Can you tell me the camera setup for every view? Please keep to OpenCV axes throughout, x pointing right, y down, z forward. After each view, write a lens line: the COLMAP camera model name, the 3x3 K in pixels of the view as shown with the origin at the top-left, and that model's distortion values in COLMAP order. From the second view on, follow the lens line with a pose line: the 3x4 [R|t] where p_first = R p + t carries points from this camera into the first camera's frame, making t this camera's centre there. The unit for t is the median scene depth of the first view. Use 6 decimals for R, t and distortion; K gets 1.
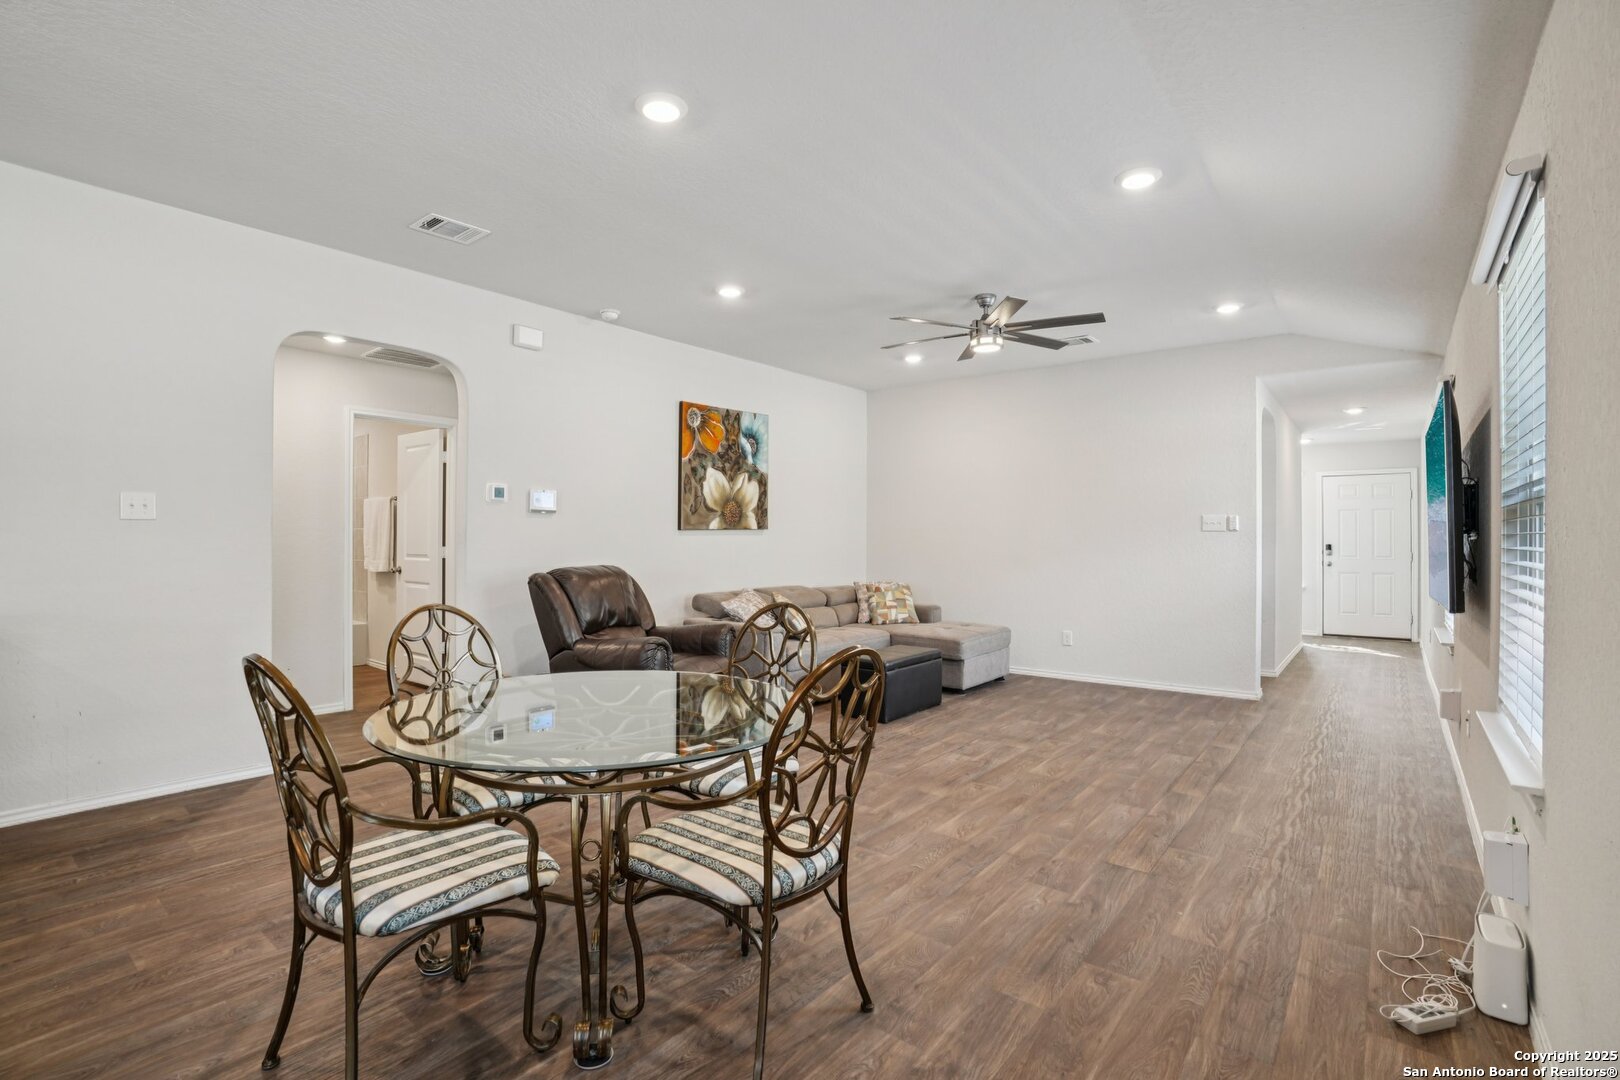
lens RADIAL K [[750.1, 0, 811.4], [0, 750.1, 538.9], [0, 0, 1]] dist [-0.040075, 0.010895]
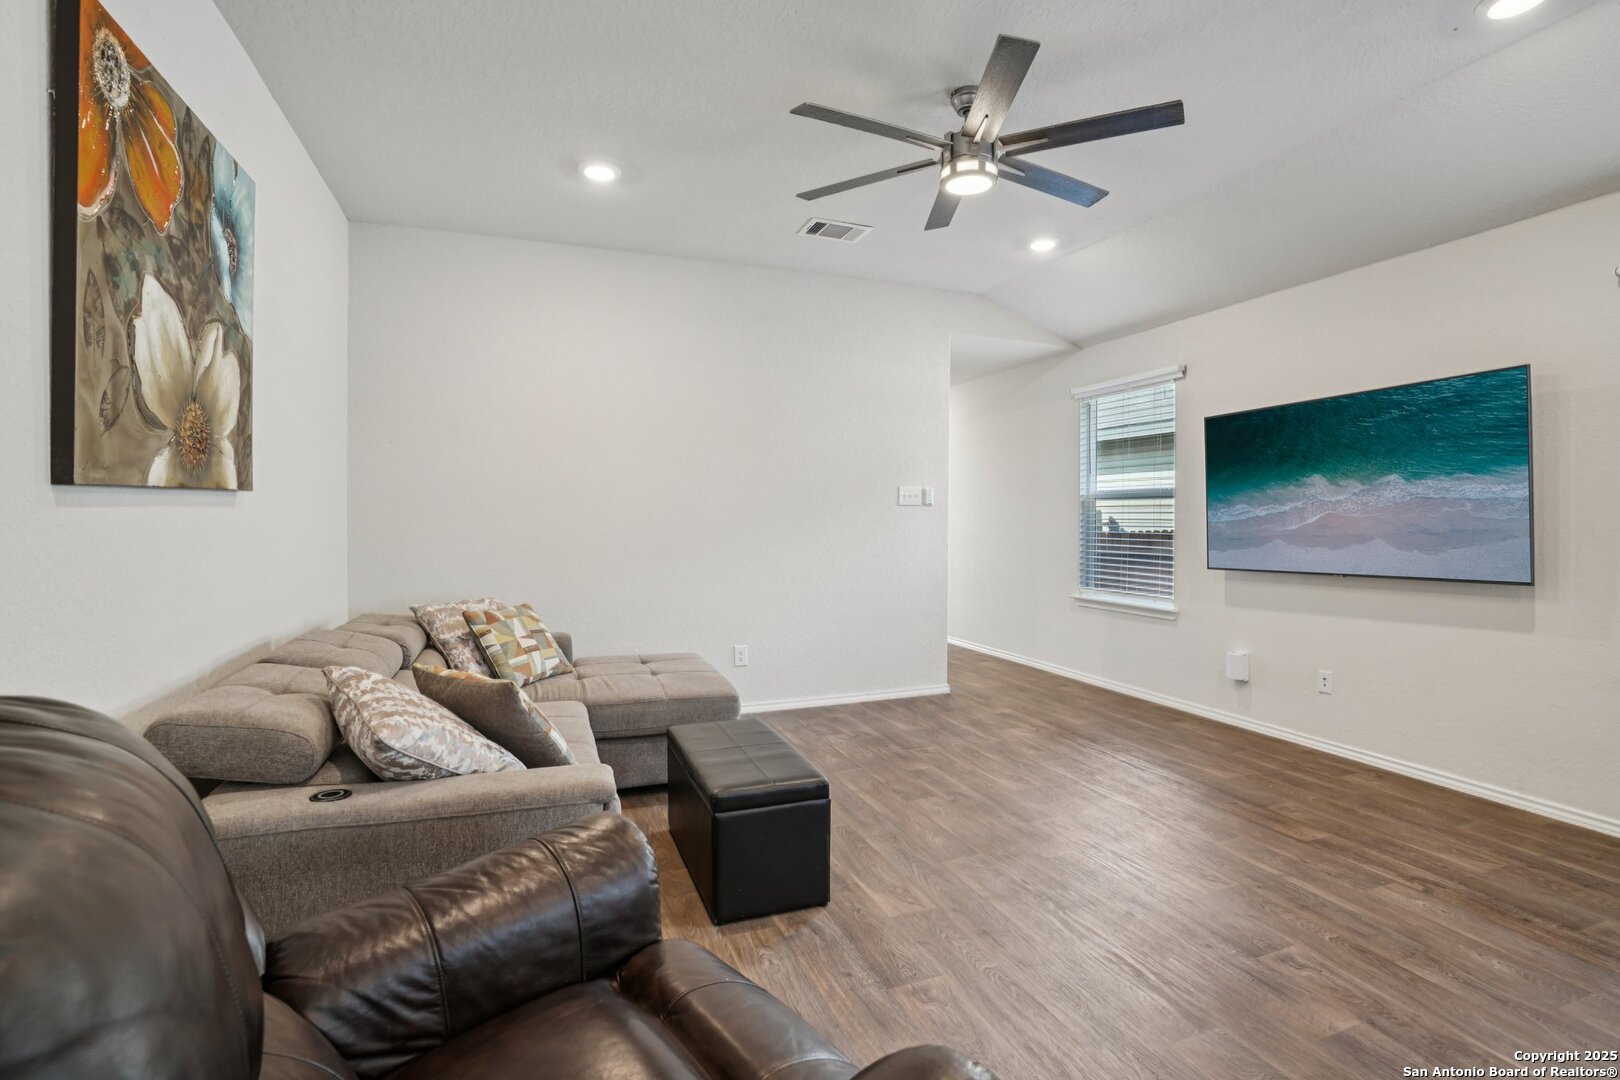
lens RADIAL K [[750.1, 0, 800.9], [0, 750.1, 519.6], [0, 0, 1]] dist [-0.040075, 0.010895]
pose [[0.513647, -0.011169, 0.857929, -0.228809], [0.007842, 0.999935, 0.008323, 0.000053], [-0.857965, 0.002453, 0.513701, 0.579128]]
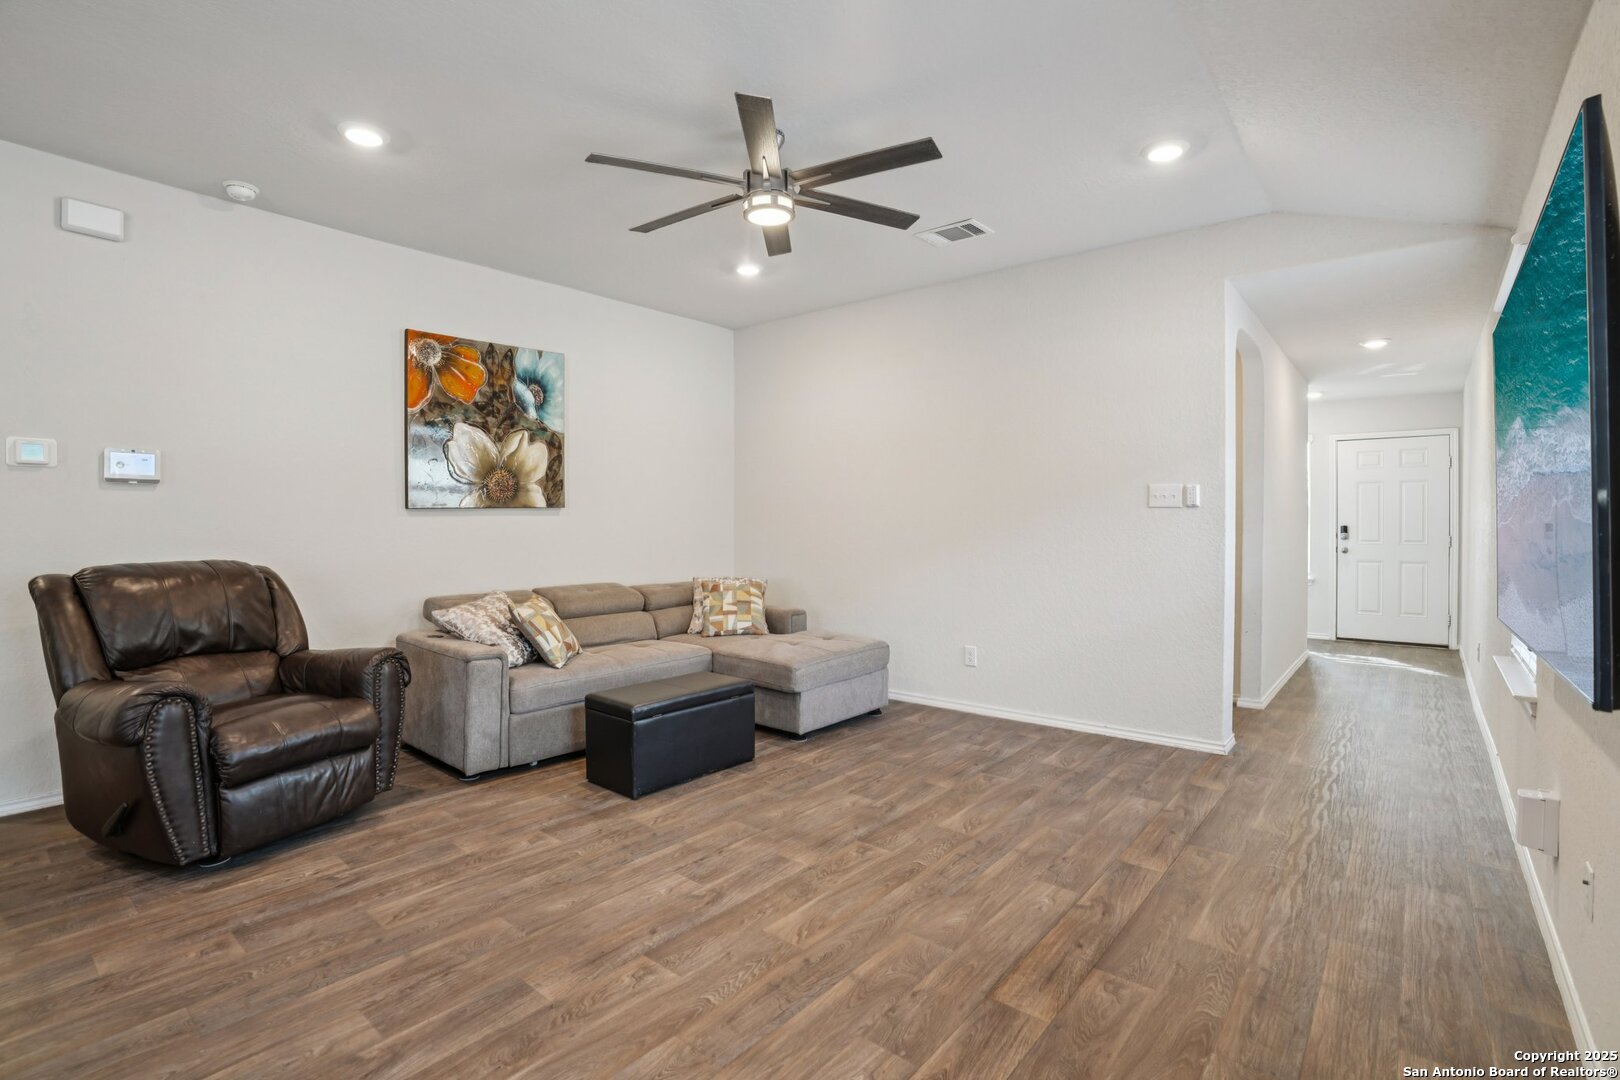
lens RADIAL K [[750.1, 0, 819.7], [0, 750.1, 522.7], [0, 0, 1]] dist [-0.040075, 0.010895]
pose [[0.999781, -0.005555, -0.020158, 0.207055], [0.005589, 0.999983, 0.001670, 0.002335], [0.020148, -0.001782, 0.999795, 0.263417]]
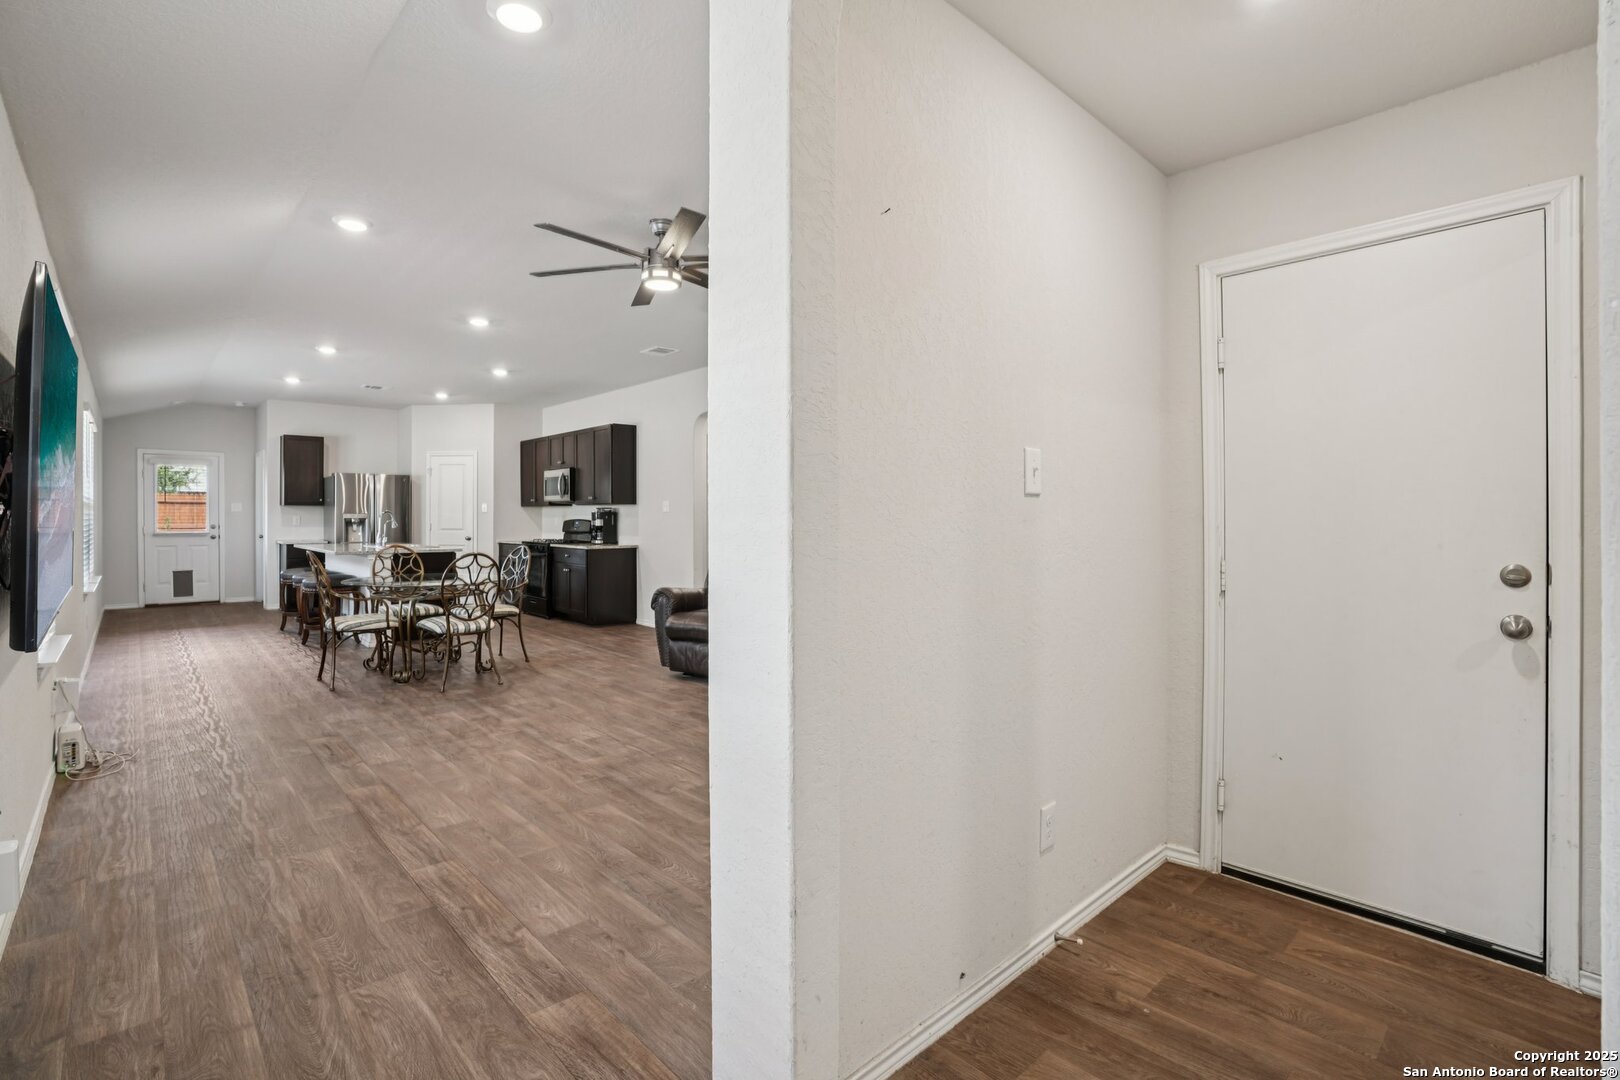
lens RADIAL K [[750.1, 0, 817.2], [0, 750.1, 537.6], [0, 0, 1]] dist [-0.040075, 0.010895]
pose [[-0.151197, 0.010334, -0.988450, 0.730809], [-0.001520, 0.999942, 0.010687, 0.007312], [0.988503, 0.003119, -0.151172, 0.929077]]
